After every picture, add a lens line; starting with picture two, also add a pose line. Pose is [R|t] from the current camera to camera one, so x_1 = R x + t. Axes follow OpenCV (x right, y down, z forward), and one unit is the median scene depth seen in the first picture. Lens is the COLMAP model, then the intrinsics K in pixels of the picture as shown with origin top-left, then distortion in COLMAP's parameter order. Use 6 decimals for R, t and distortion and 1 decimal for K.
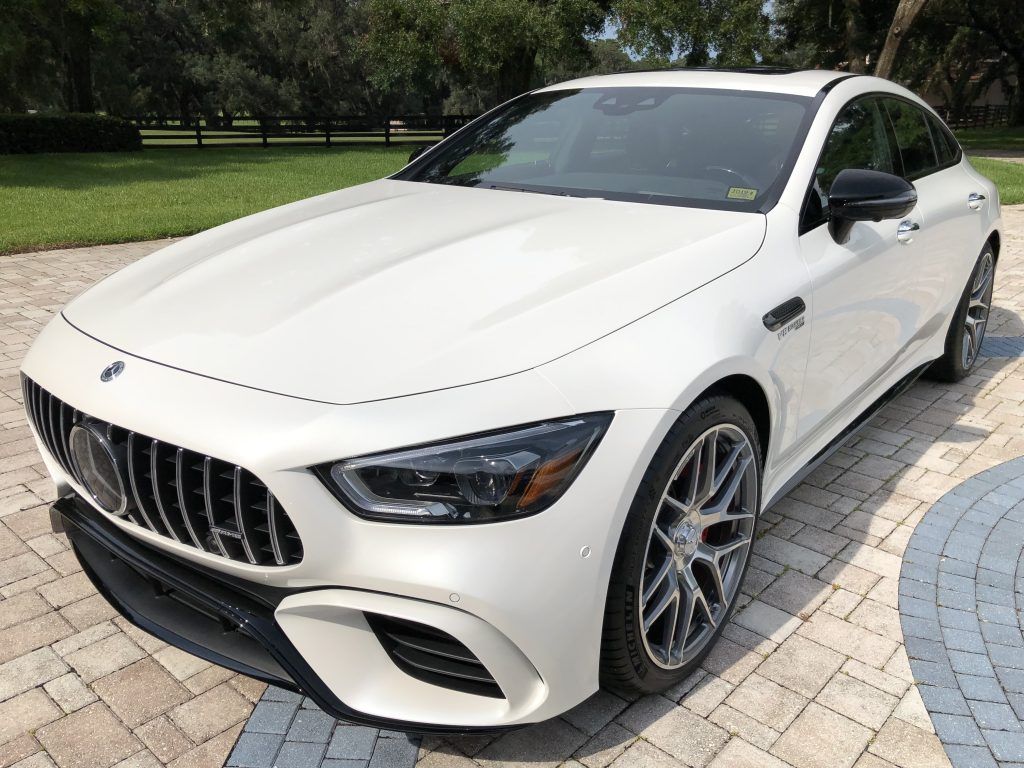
lens RADIAL K [[830.3, 0, 523.0], [0, 830.3, 379.4], [0, 0, 1]] dist [0.013662, 0.002934]
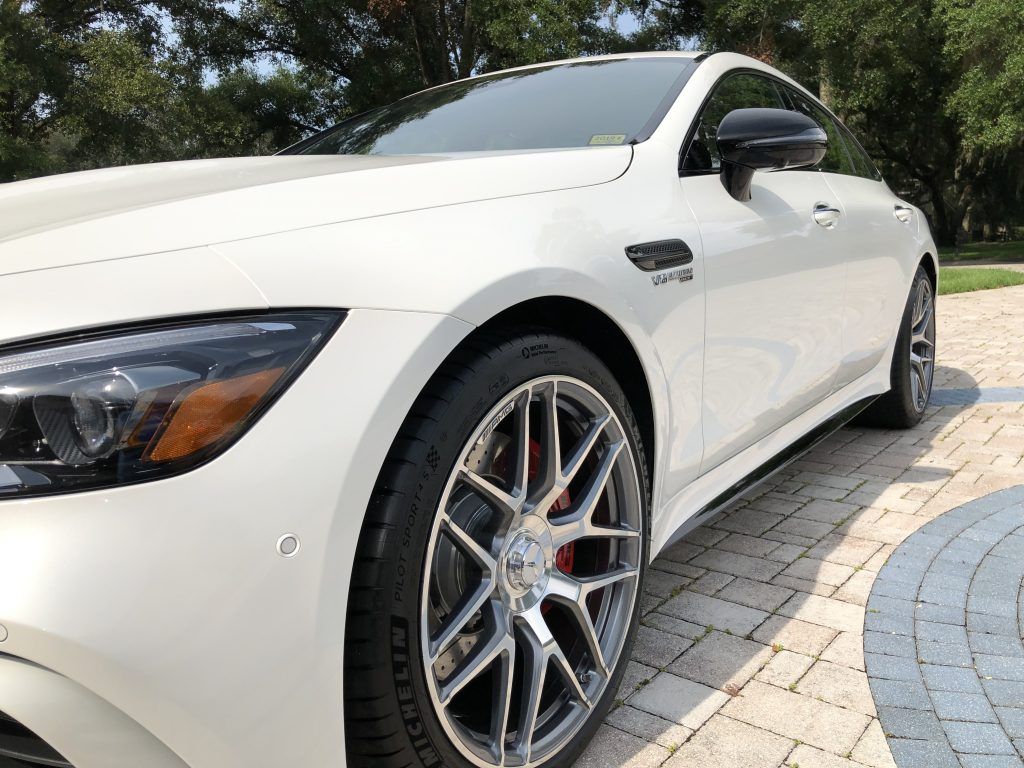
lens RADIAL K [[829.6, 0, 517.7], [0, 829.6, 382.0], [0, 0, 1]] dist [0.009446, 0.002493]
pose [[0.997681, -0.050481, 0.045657, 0.140347], [0.057264, 0.985105, -0.162140, 0.133522], [-0.036792, 0.164379, 0.985711, 0.284099]]
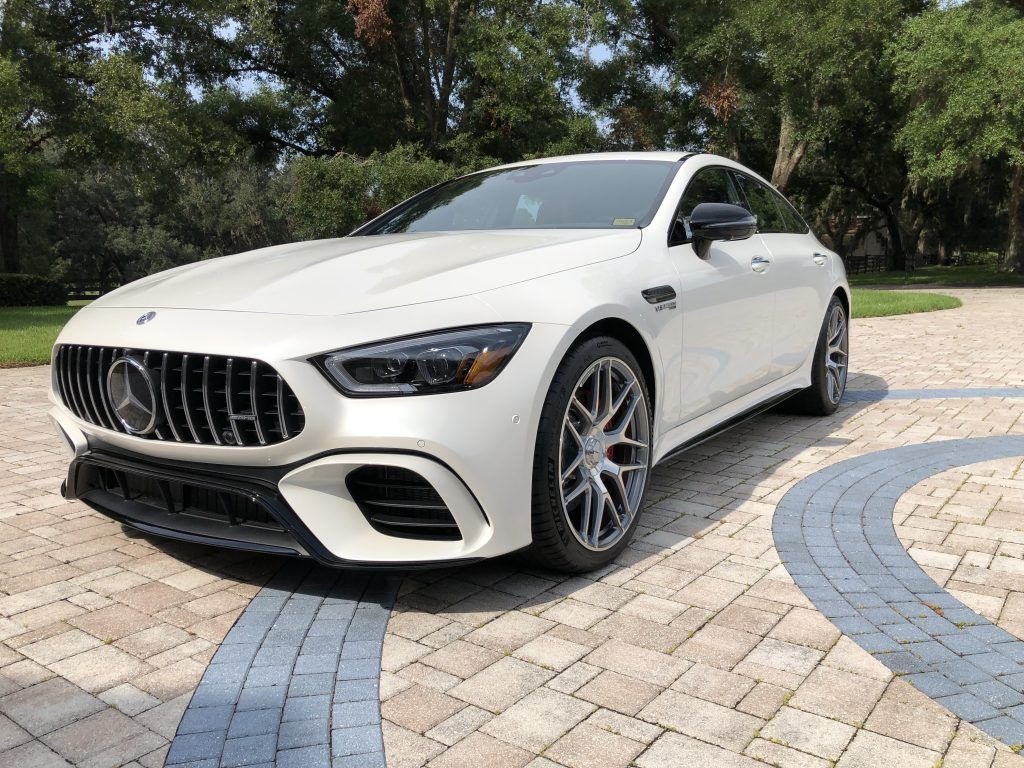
lens RADIAL K [[829.6, 0, 517.7], [0, 829.6, 382.0], [0, 0, 1]] dist [0.009446, 0.002493]
pose [[0.995507, -0.039011, 0.086282, -0.023242], [0.053881, 0.982669, -0.177363, 0.258252], [-0.077867, 0.181215, 0.980356, -0.220819]]
